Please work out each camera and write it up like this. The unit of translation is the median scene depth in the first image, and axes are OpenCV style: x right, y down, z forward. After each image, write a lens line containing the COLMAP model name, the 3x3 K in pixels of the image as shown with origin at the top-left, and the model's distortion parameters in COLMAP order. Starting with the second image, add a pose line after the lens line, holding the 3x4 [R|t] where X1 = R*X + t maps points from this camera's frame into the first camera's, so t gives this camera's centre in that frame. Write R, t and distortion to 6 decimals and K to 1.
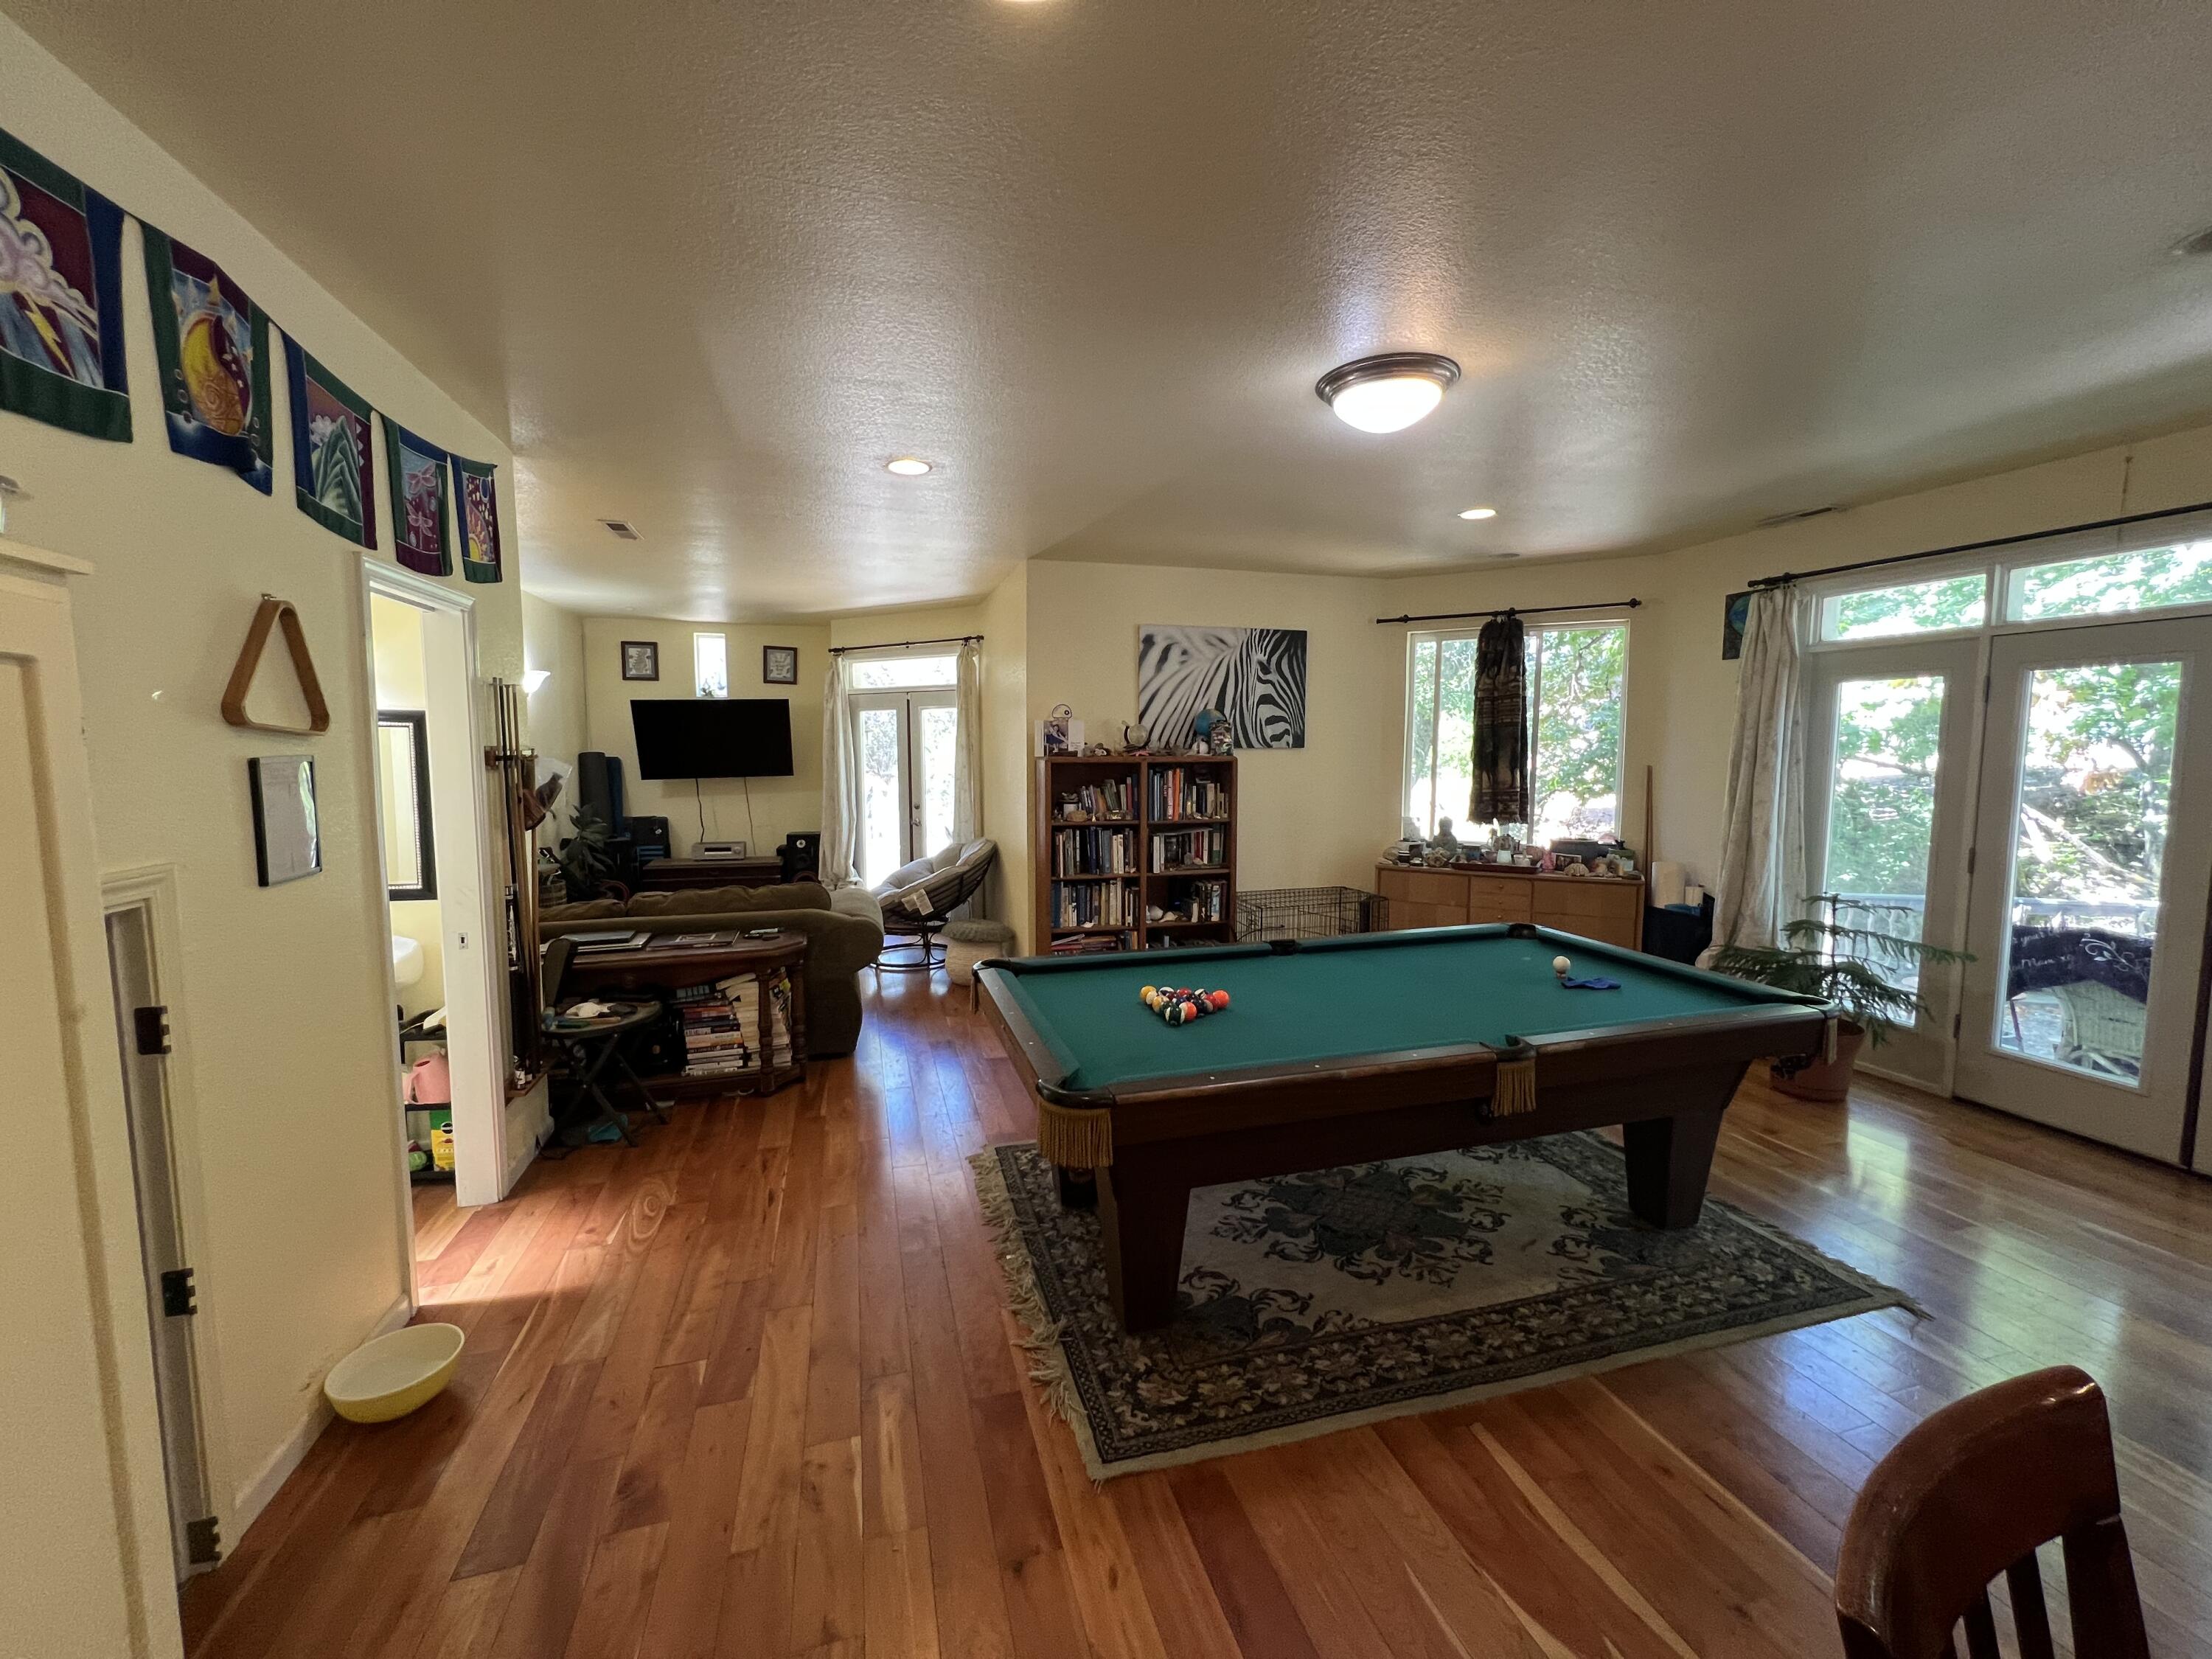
lens RADIAL K [[894.6, 0, 1108.5], [0, 894.6, 824.0], [0, 0, 1]] dist [0.001076, 0.000178]
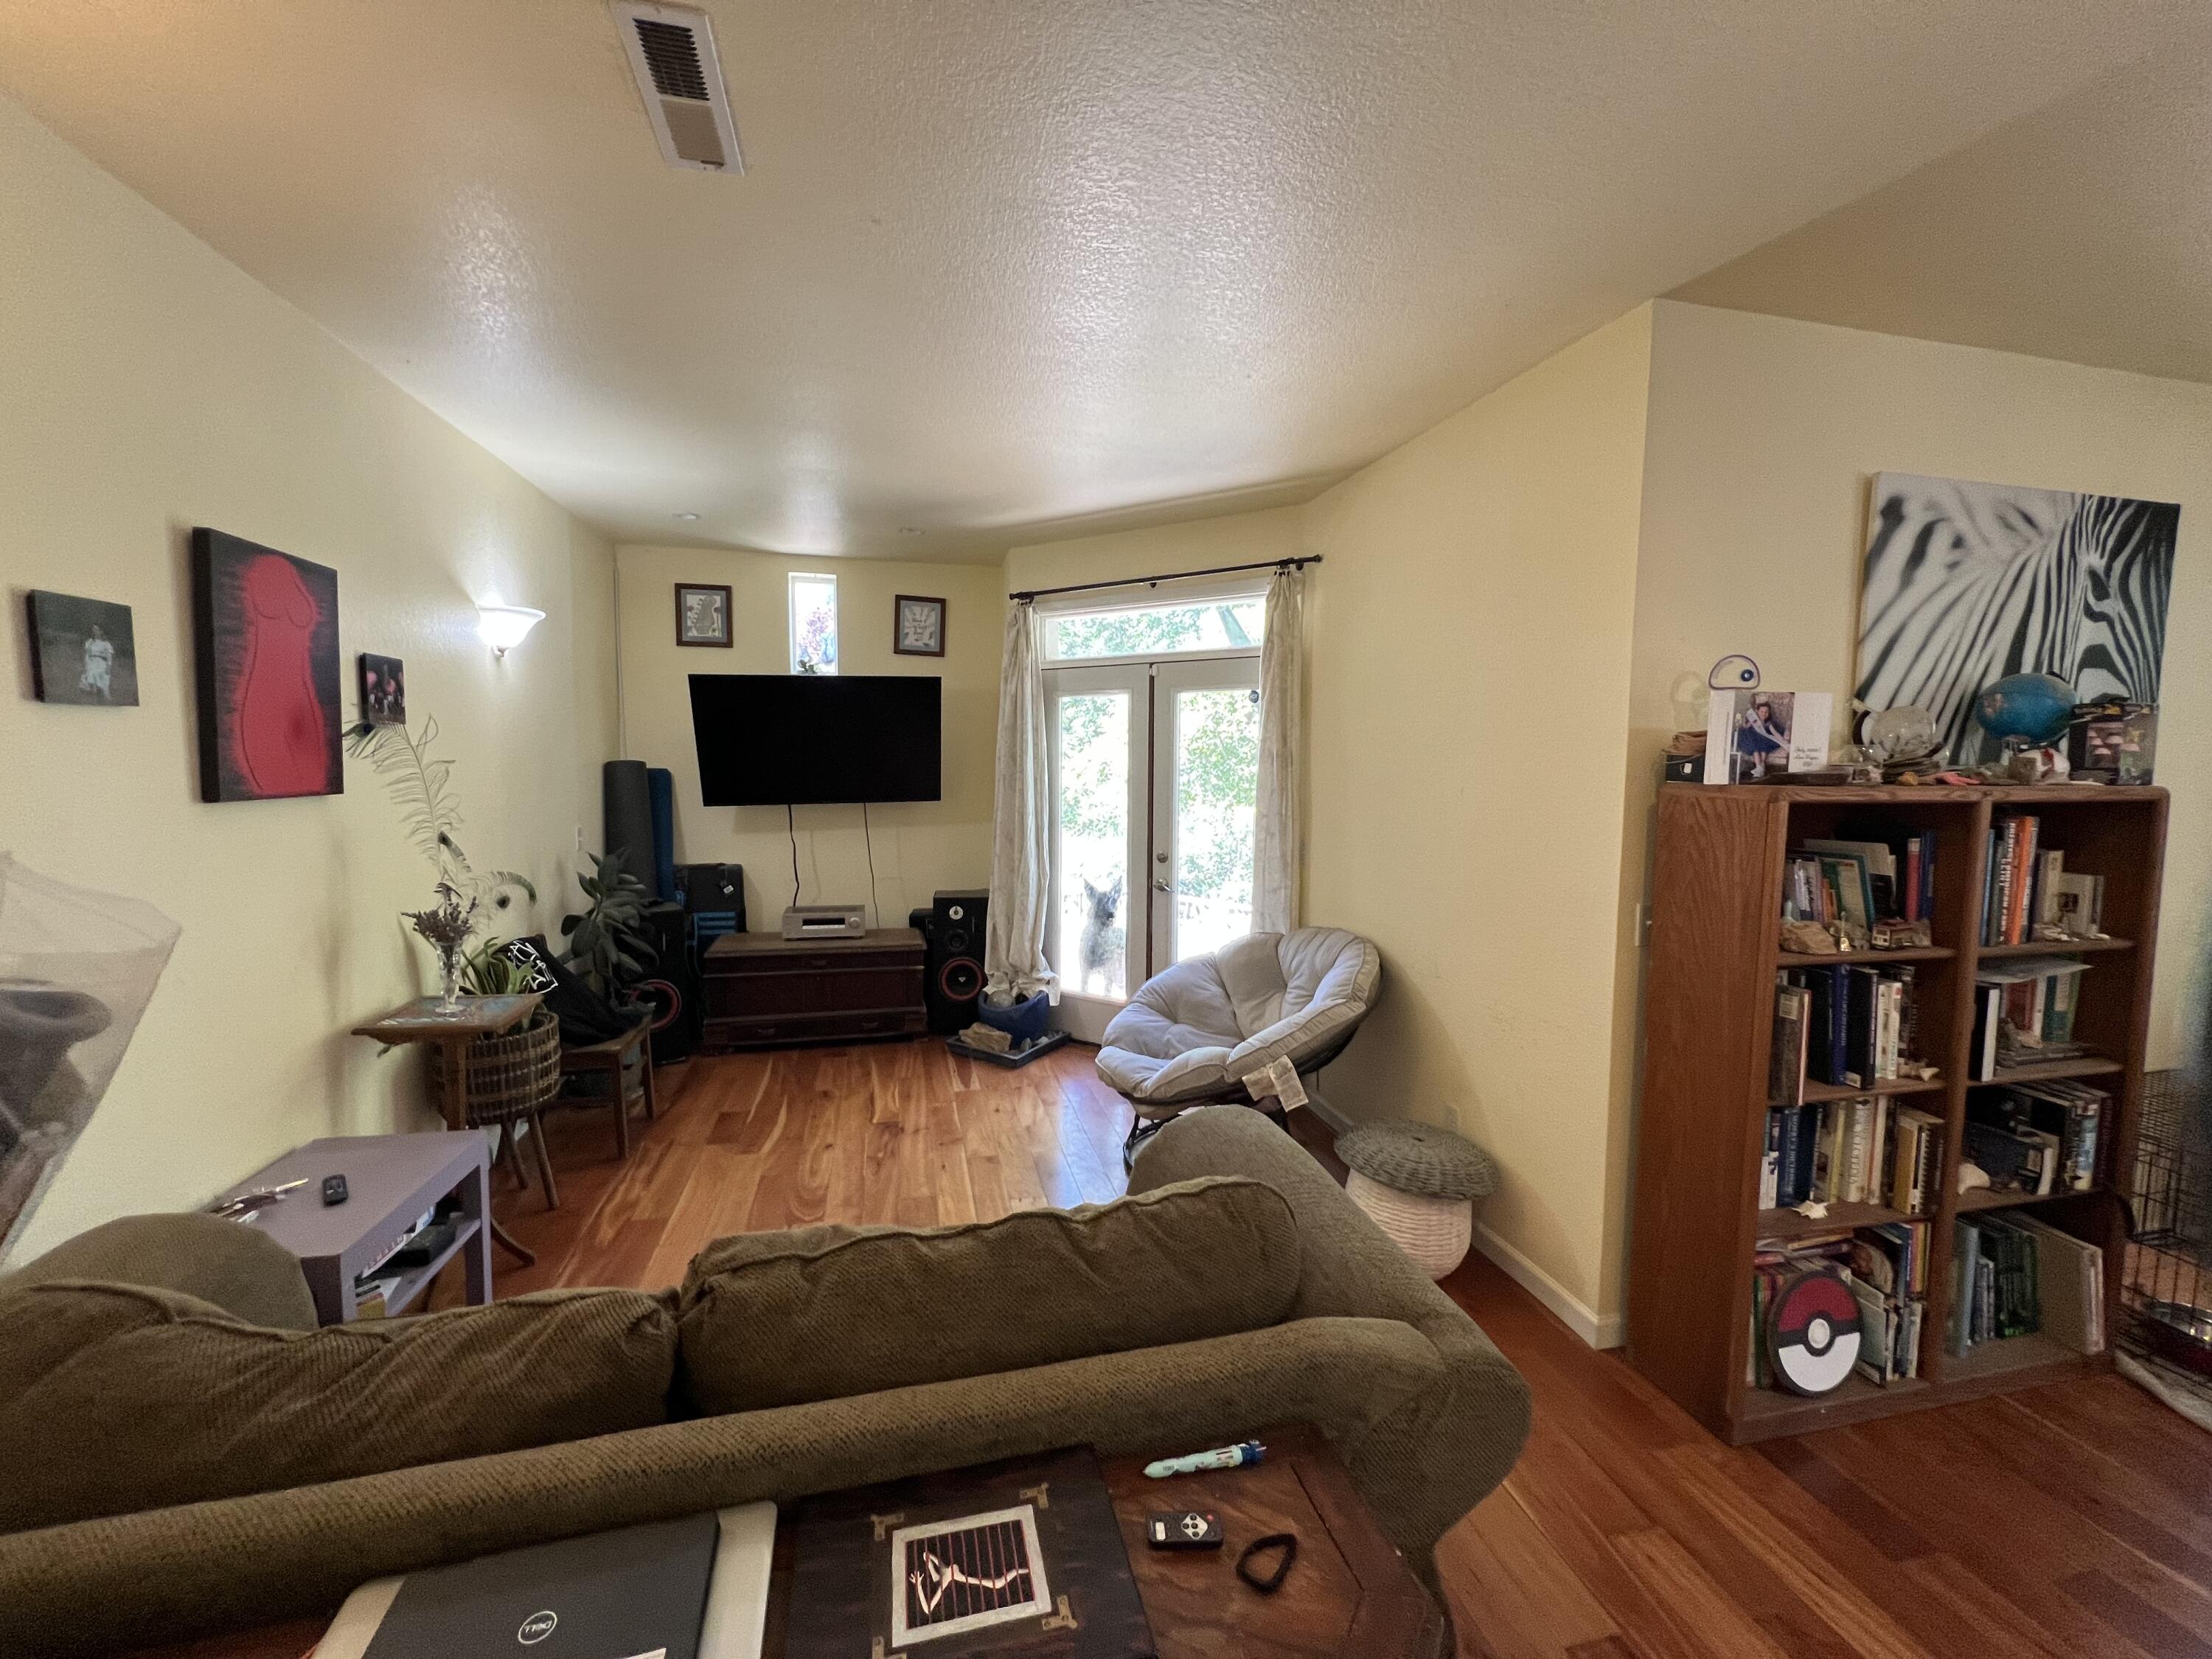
lens RADIAL K [[894.6, 0, 1102.2], [0, 894.6, 823.7], [0, 0, 1]] dist [0.001076, 0.000178]
pose [[0.998789, 0.012692, -0.047536, -0.229854], [-0.013297, 0.999834, -0.012425, -0.035037], [0.047370, 0.013042, 0.998792, 0.419283]]
